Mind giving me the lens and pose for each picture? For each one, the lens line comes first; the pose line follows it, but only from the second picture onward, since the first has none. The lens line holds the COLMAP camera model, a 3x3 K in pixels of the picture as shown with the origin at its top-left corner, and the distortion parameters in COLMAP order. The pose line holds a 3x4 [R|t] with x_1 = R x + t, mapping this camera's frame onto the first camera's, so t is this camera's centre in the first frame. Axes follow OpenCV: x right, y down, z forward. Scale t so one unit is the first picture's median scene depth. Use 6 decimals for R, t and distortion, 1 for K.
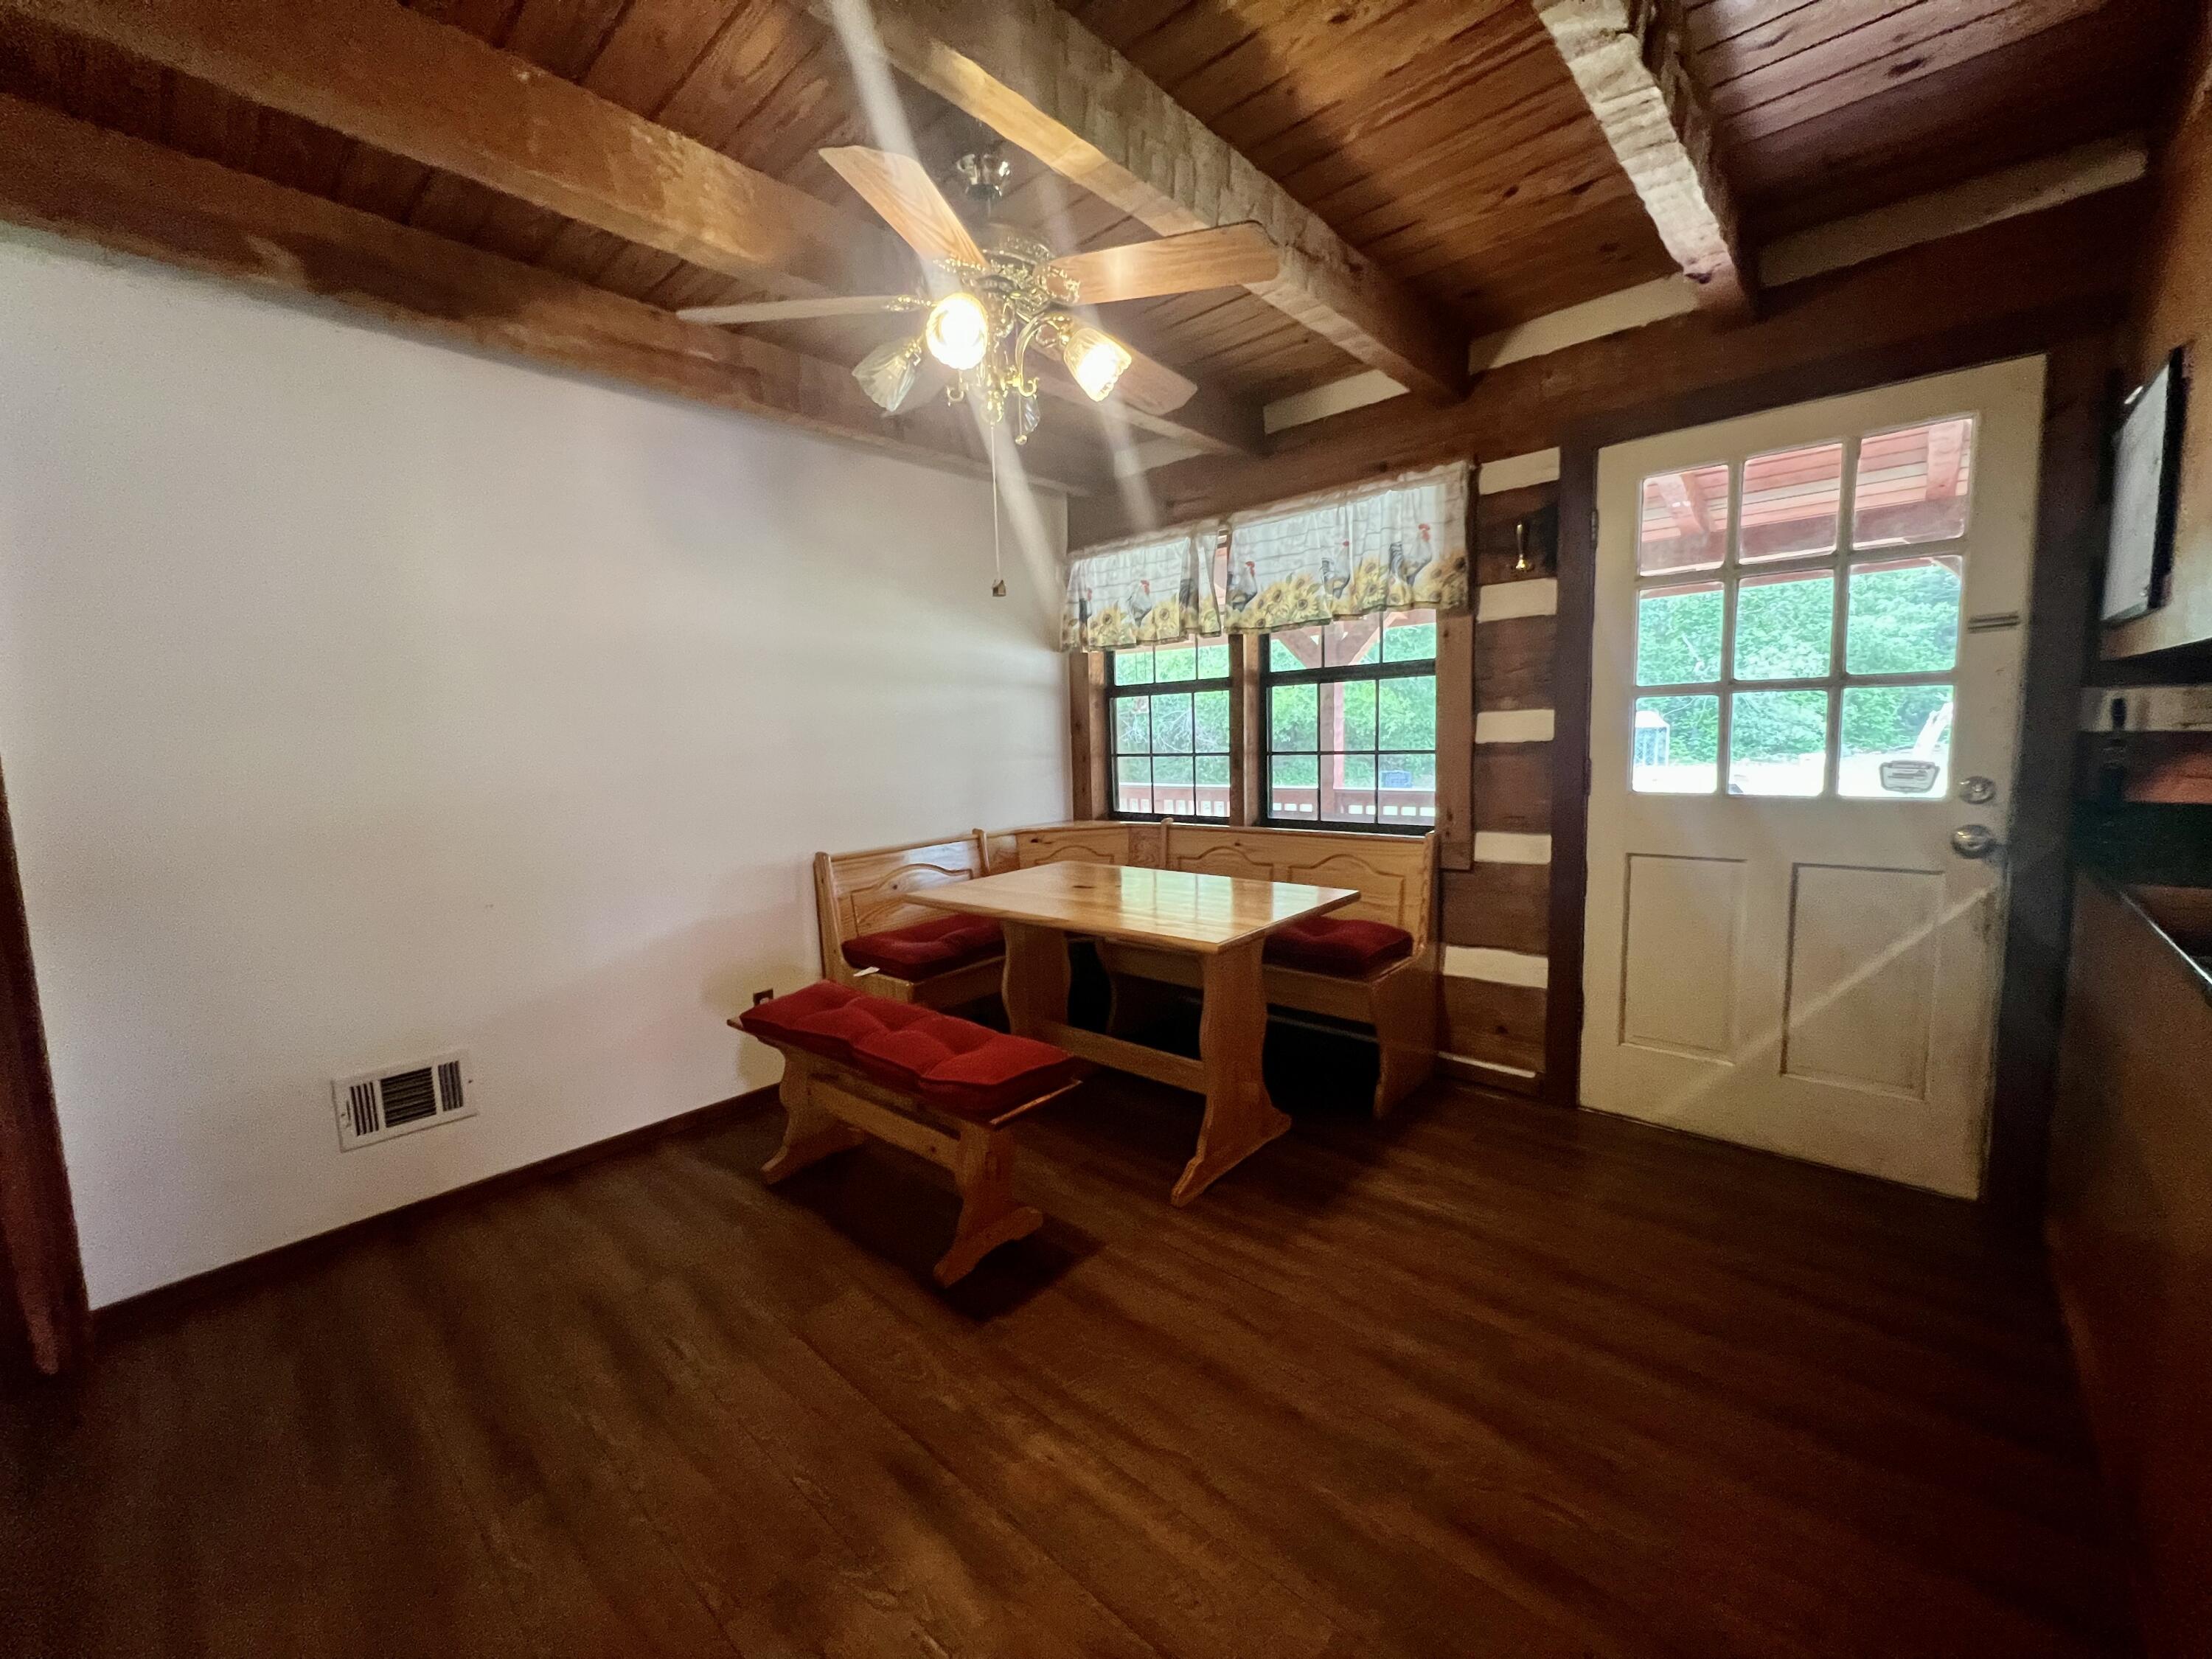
lens RADIAL K [[883.2, 0, 1106.1], [0, 883.2, 831.0], [0, 0, 1]] dist [-0.004489, 0.001693]
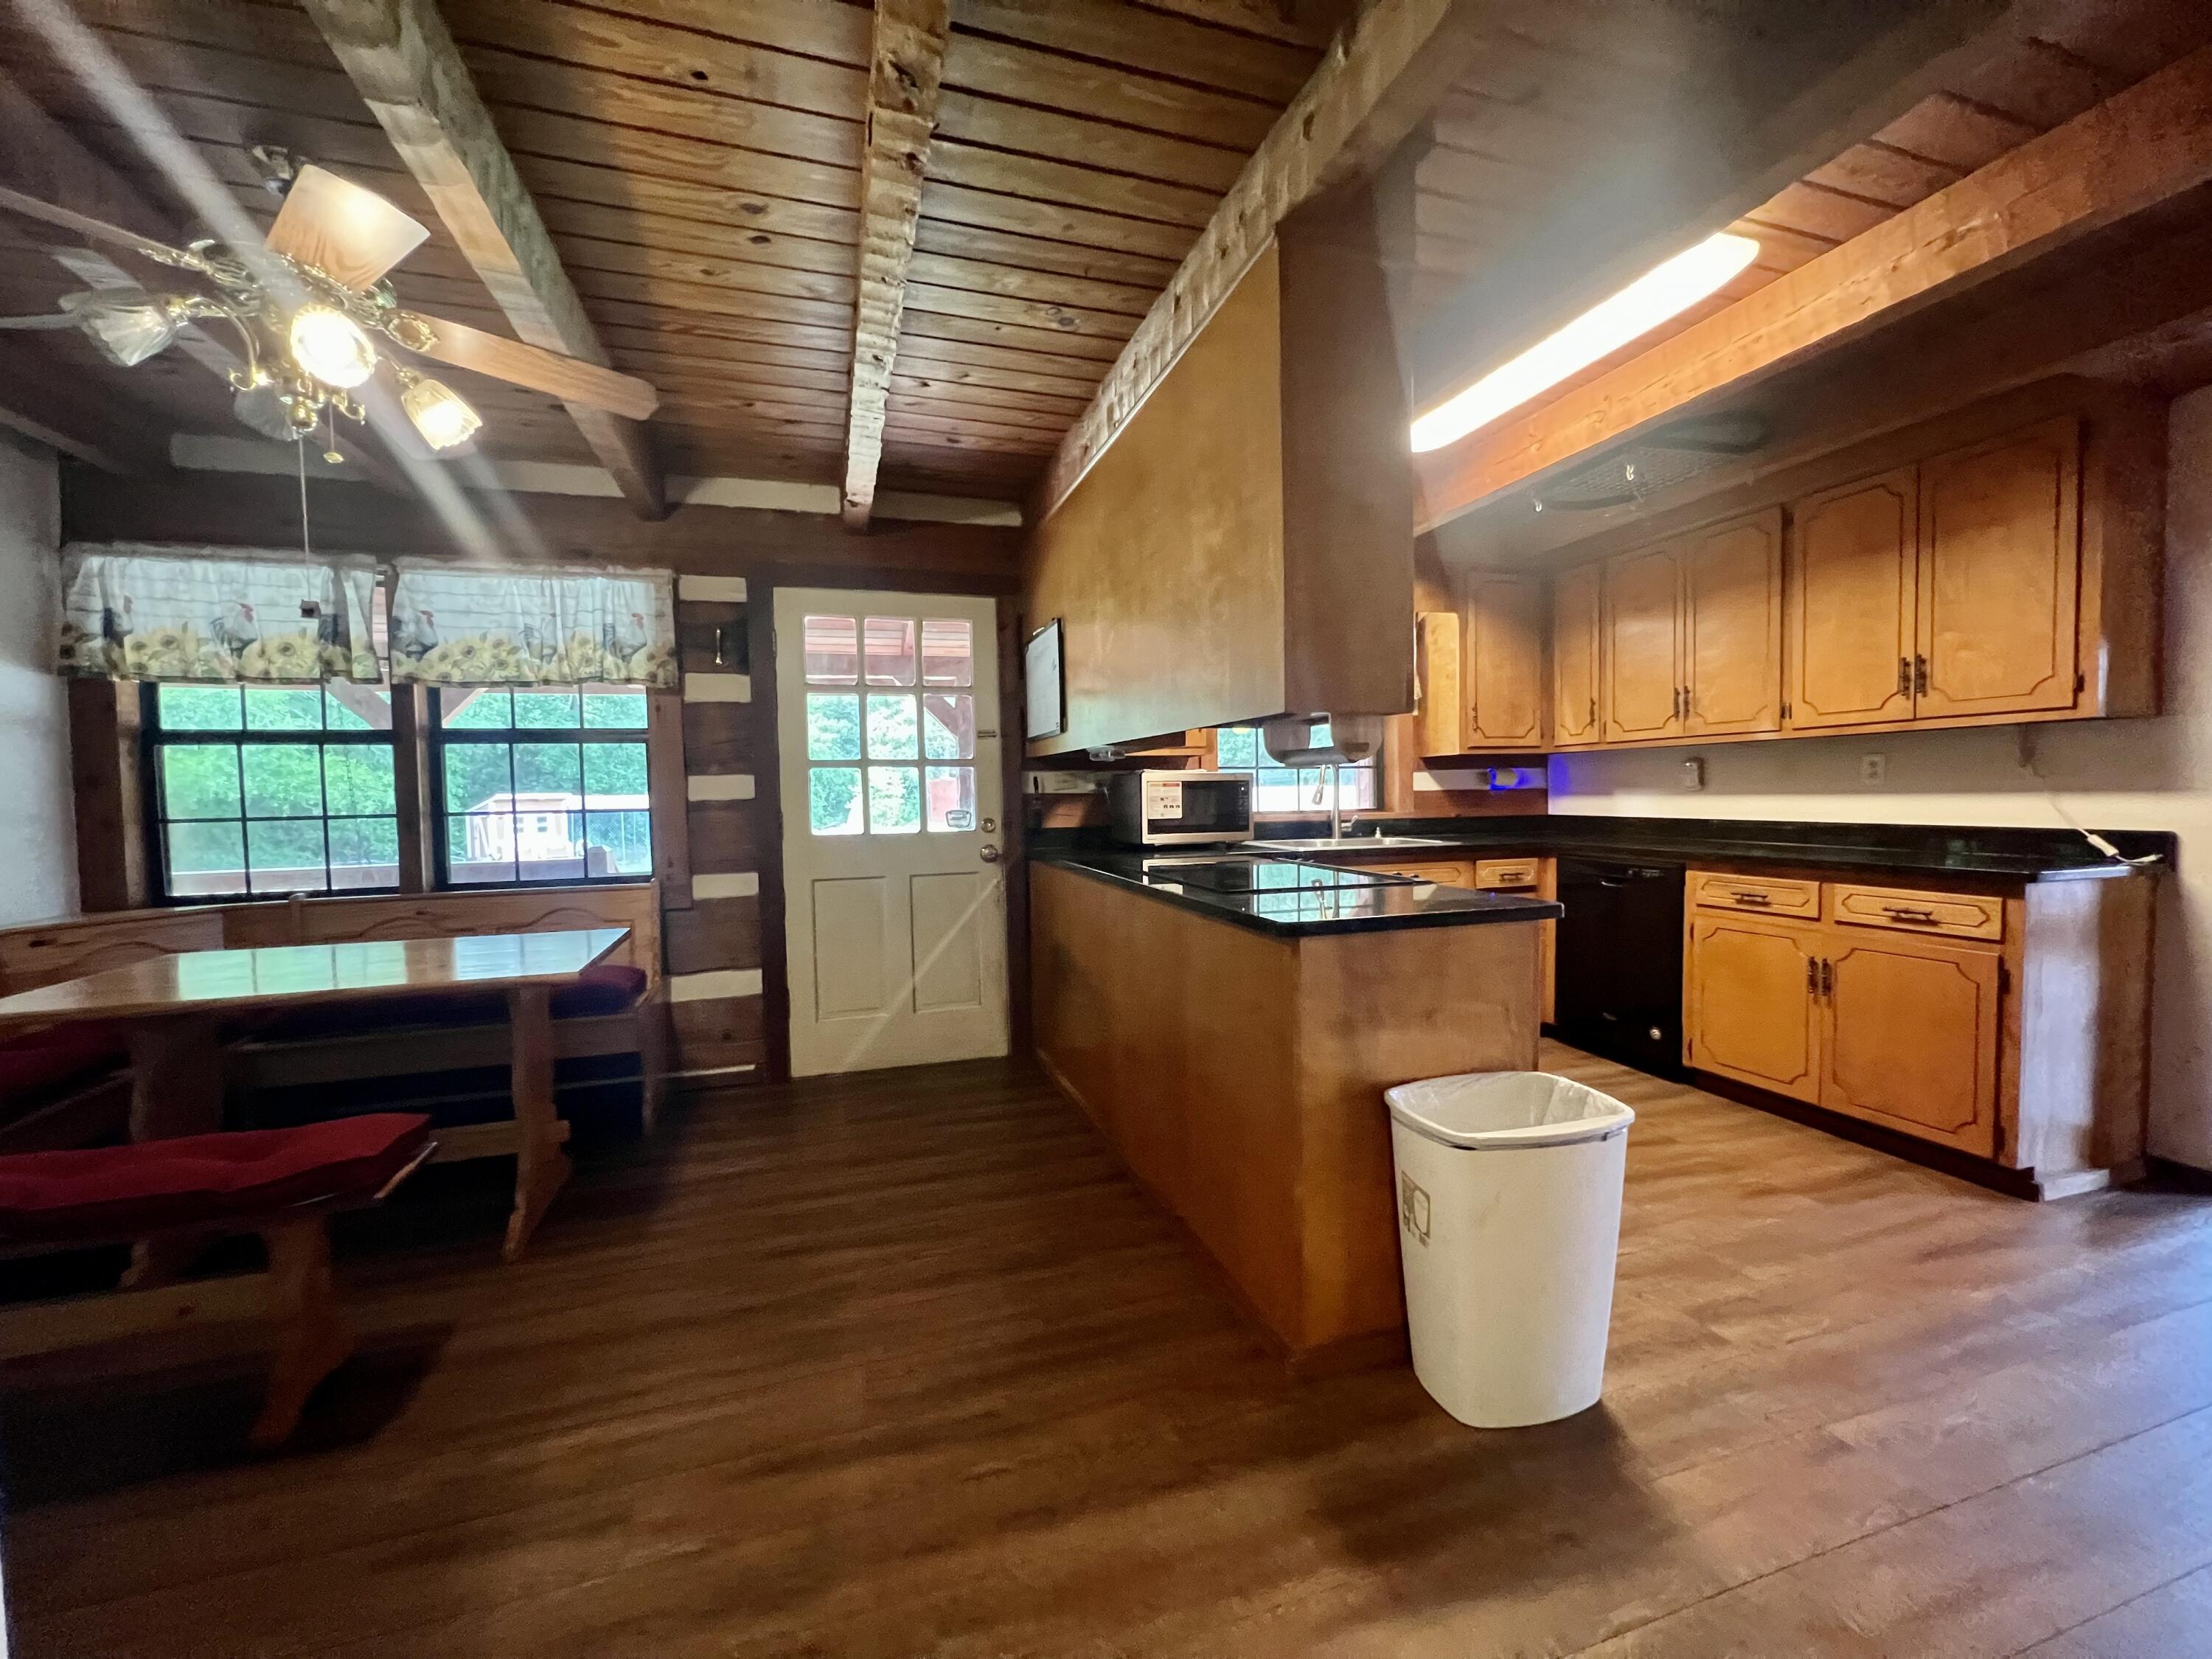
lens RADIAL K [[883.2, 0, 1109.5], [0, 883.2, 827.9], [0, 0, 1]] dist [-0.004489, 0.001693]
pose [[0.495154, -0.014155, 0.868690, -0.337712], [0.100318, 0.994111, -0.040983, 0.042604], [-0.862994, 0.107438, 0.493658, -0.079797]]
